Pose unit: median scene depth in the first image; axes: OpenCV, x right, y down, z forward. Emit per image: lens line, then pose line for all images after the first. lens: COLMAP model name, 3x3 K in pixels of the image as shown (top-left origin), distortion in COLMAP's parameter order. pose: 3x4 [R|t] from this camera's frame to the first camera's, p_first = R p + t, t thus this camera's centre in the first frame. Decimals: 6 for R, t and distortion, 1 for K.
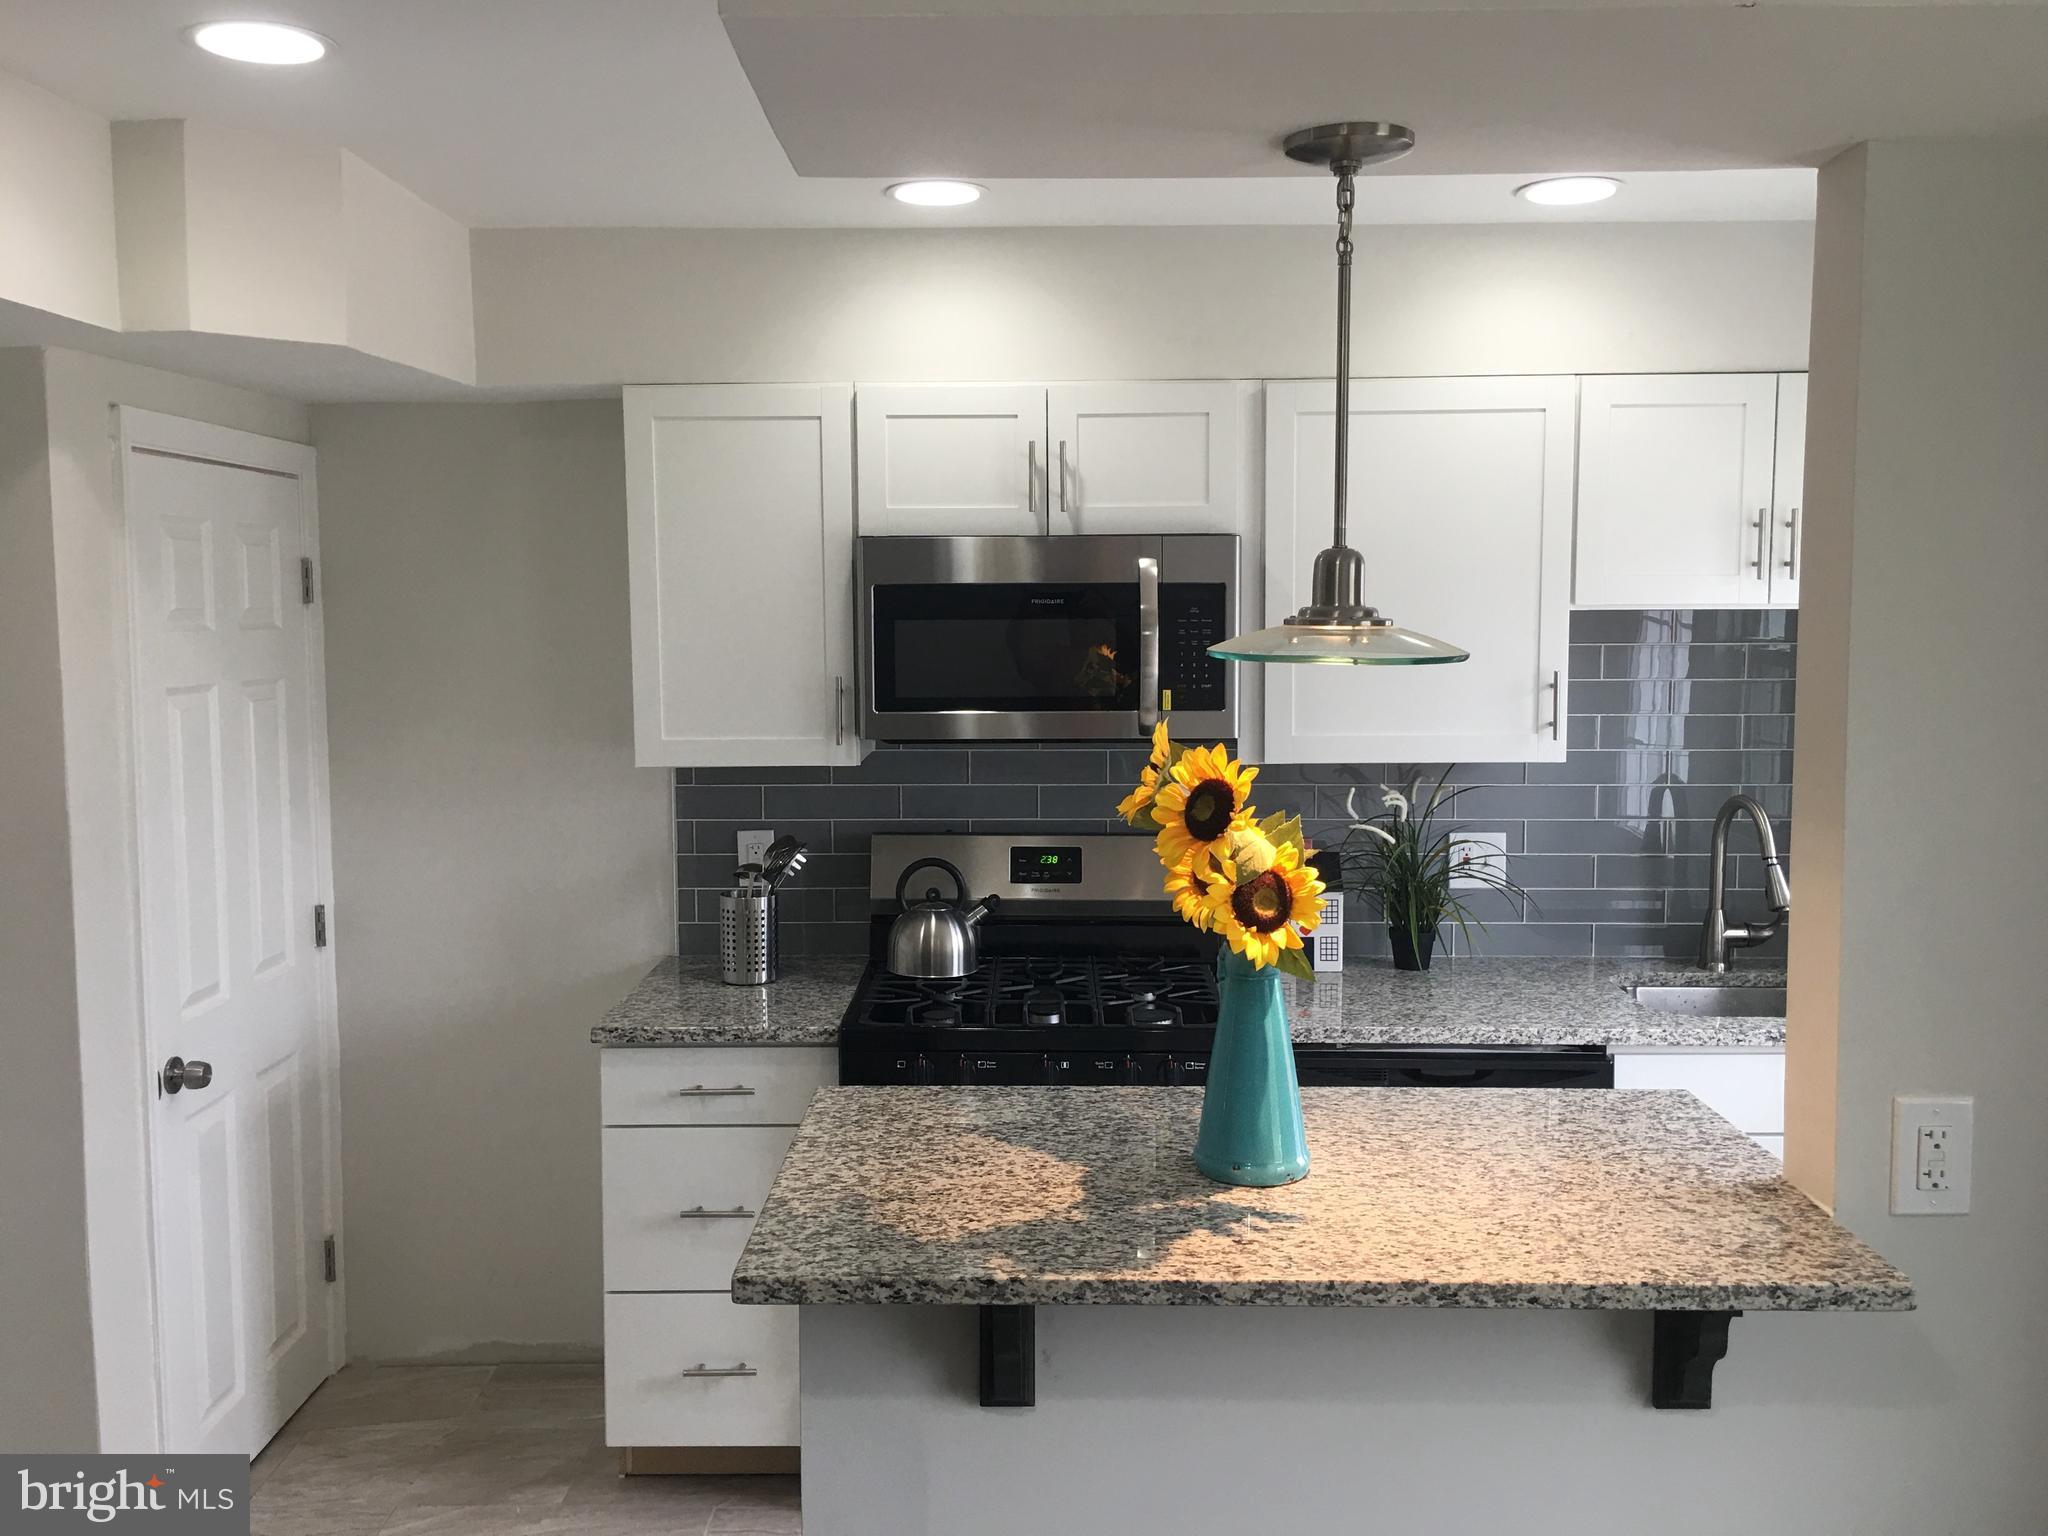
lens RADIAL K [[1738.8, 0, 1025.6], [0, 1738.8, 754.8], [0, 0, 1]] dist [0.081251, -0.112208]
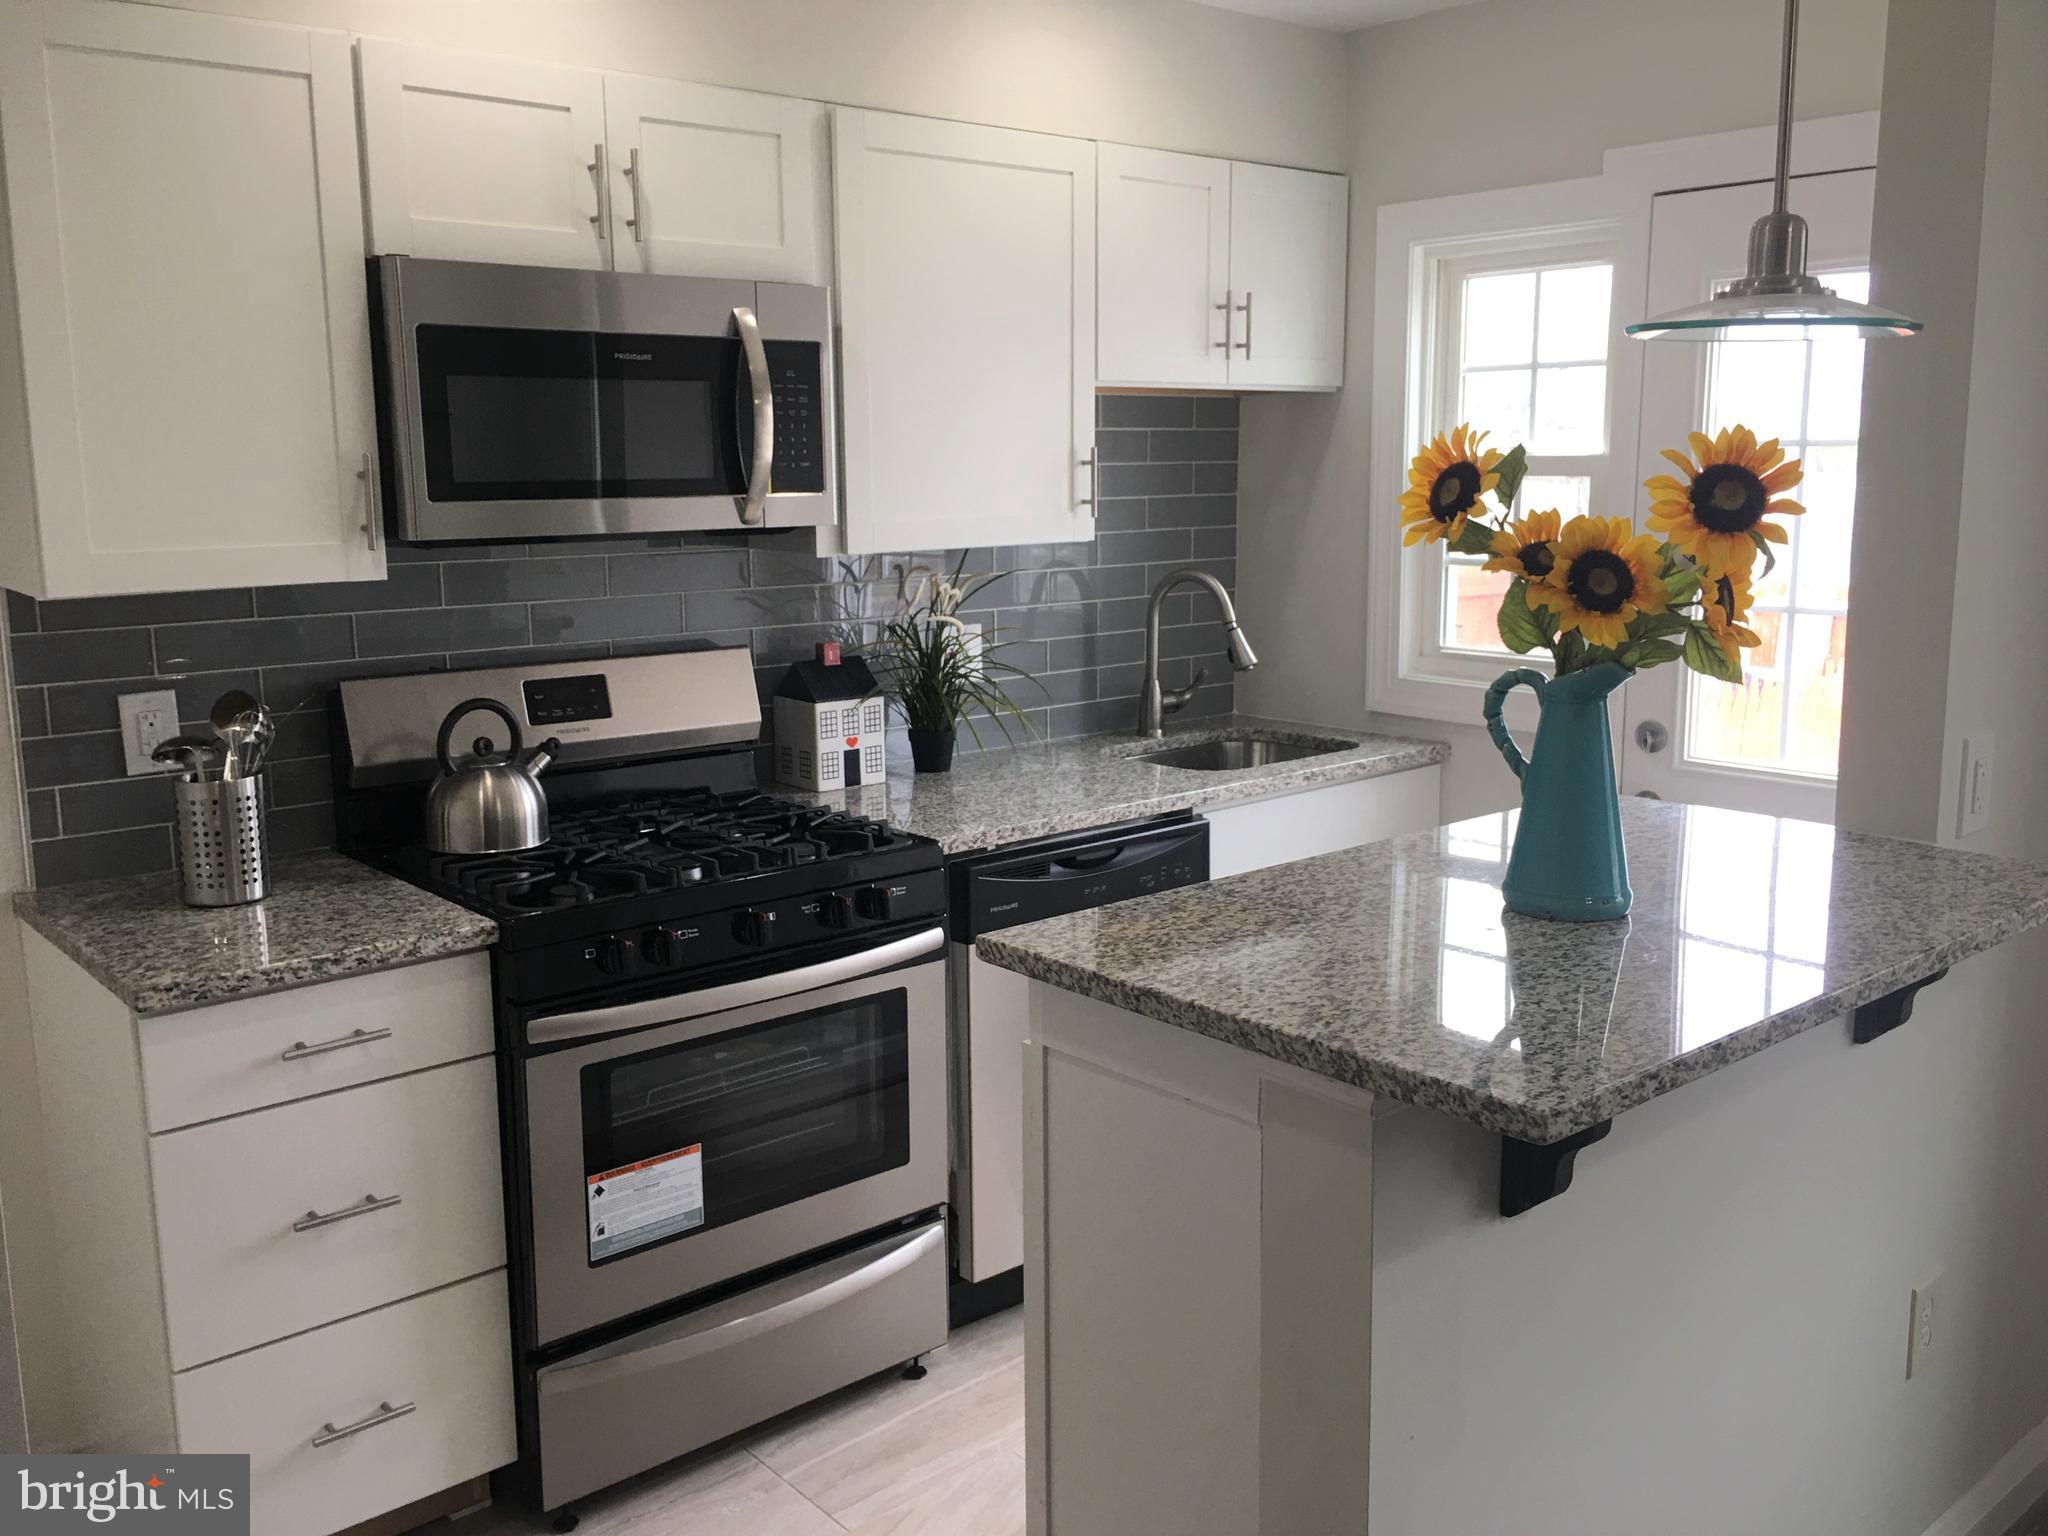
lens RADIAL K [[1742.0, 0, 1012.5], [0, 1742.0, 753.6], [0, 0, 1]] dist [0.093450, -0.148746]
pose [[0.752324, -0.114895, 0.648697, -0.400751], [0.066884, 0.992908, 0.098291, 0.024711], [-0.655389, -0.030559, 0.754673, 0.280444]]
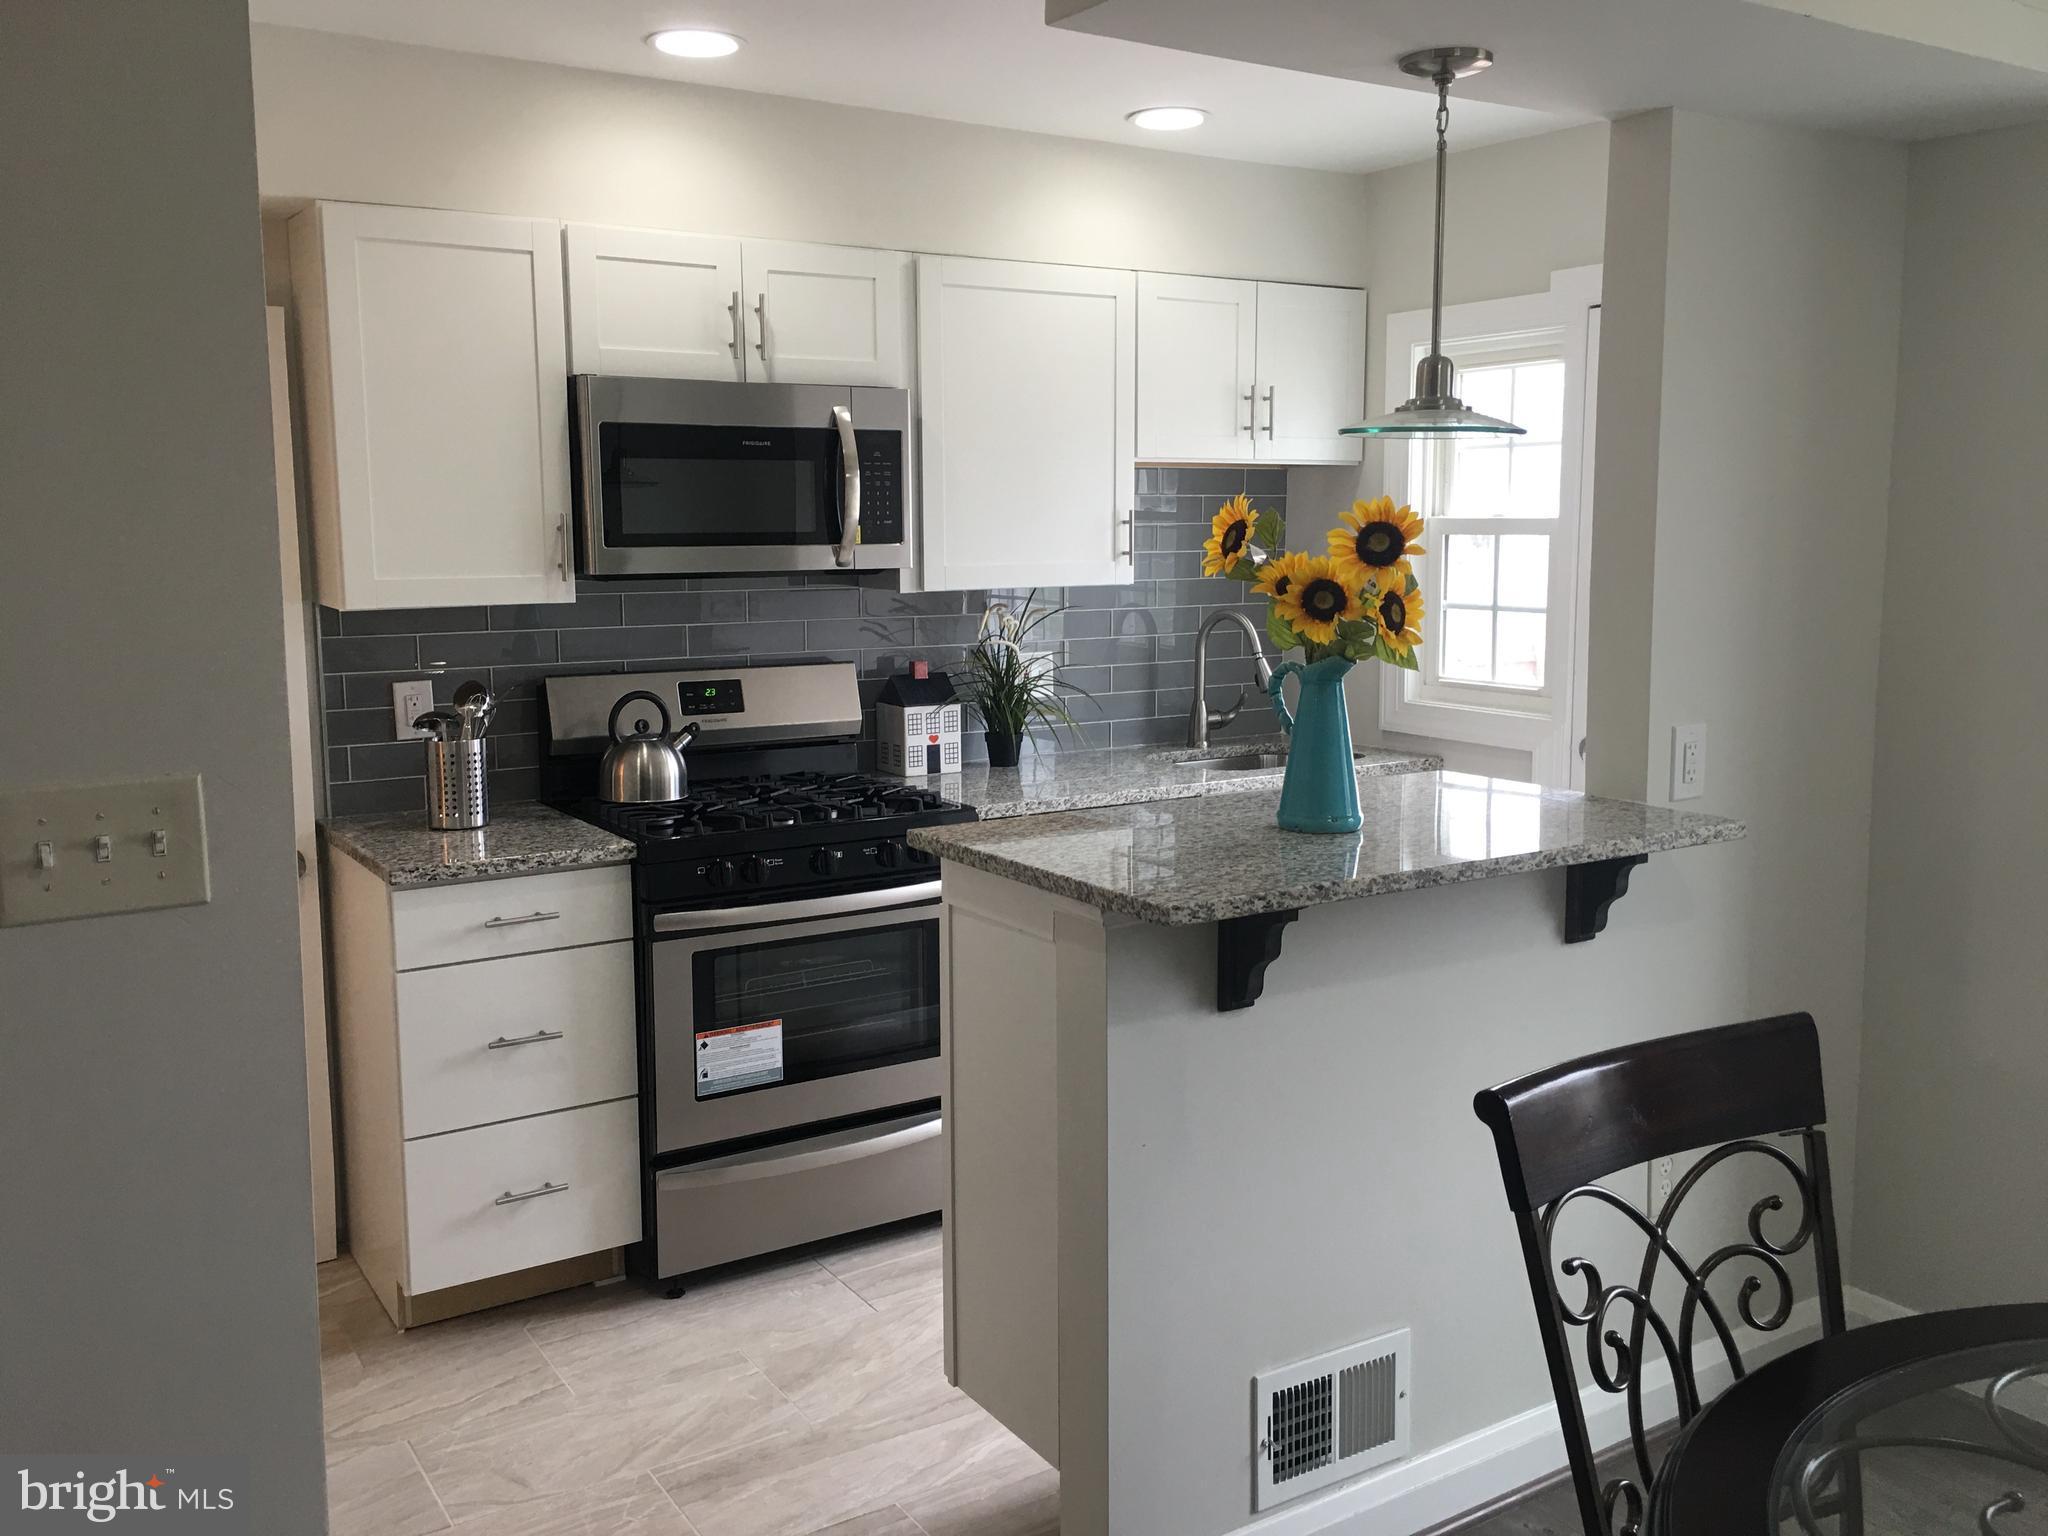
lens RADIAL K [[1732.1, 0, 1020.0], [0, 1732.1, 747.4], [0, 0, 1]] dist [0.079307, -0.121949]
pose [[0.837586, -0.072200, 0.541514, -0.454451], [0.052508, 0.997279, 0.051752, 0.054036], [-0.543776, -0.014913, 0.839098, -0.000635]]
